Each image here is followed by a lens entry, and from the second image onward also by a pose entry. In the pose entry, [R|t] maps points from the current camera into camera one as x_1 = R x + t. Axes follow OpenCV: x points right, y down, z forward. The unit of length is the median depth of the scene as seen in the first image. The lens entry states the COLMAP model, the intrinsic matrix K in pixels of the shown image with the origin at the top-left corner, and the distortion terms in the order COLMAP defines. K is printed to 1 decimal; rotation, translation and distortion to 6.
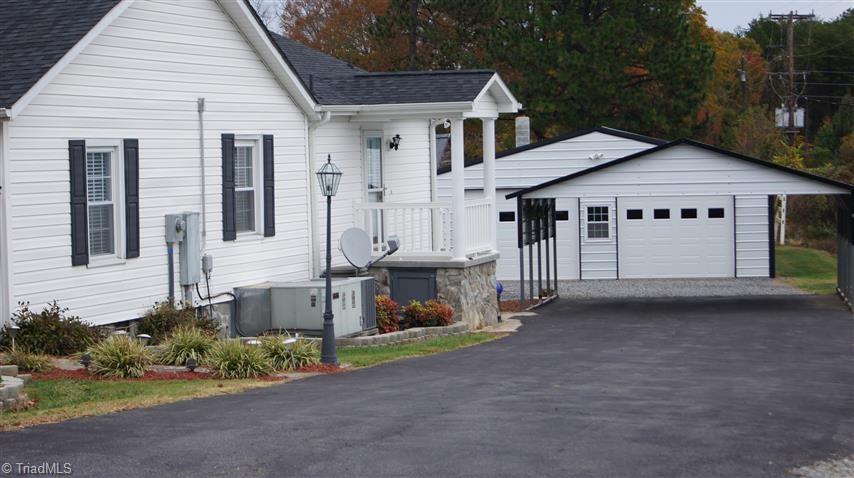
lens RADIAL K [[1991.8, 0, 427.0], [0, 1991.8, 239.0], [0, 0, 1]] dist [0.022661, -0.146250]
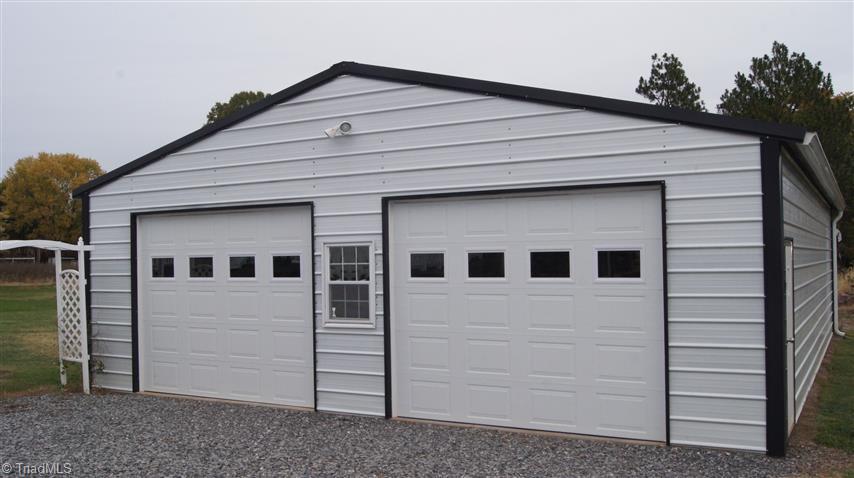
lens RADIAL K [[812.2, 0, 427.0], [0, 812.2, 239.0], [0, 0, 1]] dist [-0.078081, -0.003212]
pose [[0.916917, 0.000483, -0.399078, 0.187376], [-0.029053, 0.997427, -0.065544, -0.007354], [0.398019, 0.071693, 0.914571, 0.922417]]
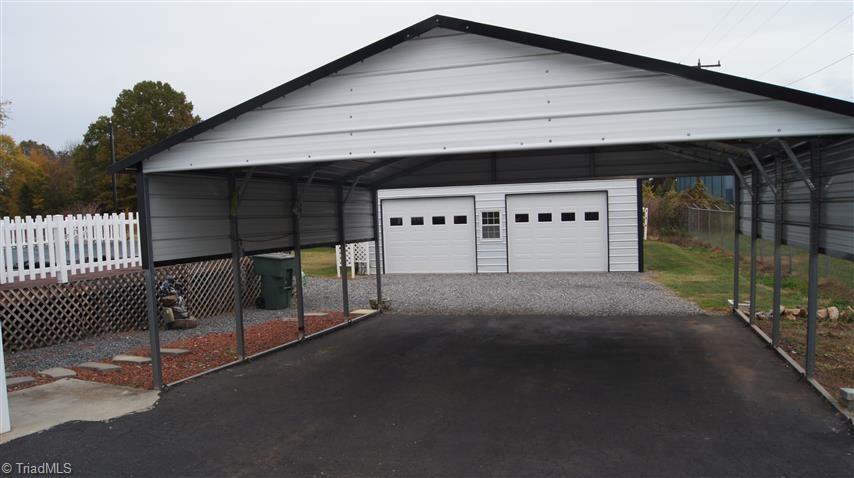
lens RADIAL K [[661.9, 0, 421.8], [0, 661.9, 251.8], [0, 0, 1]] dist [-0.082167, 0.002722]
pose [[0.989588, -0.003205, -0.143893, 0.111068], [0.006892, 0.999660, 0.025131, -0.002848], [0.143764, -0.025861, 0.989274, 0.658427]]
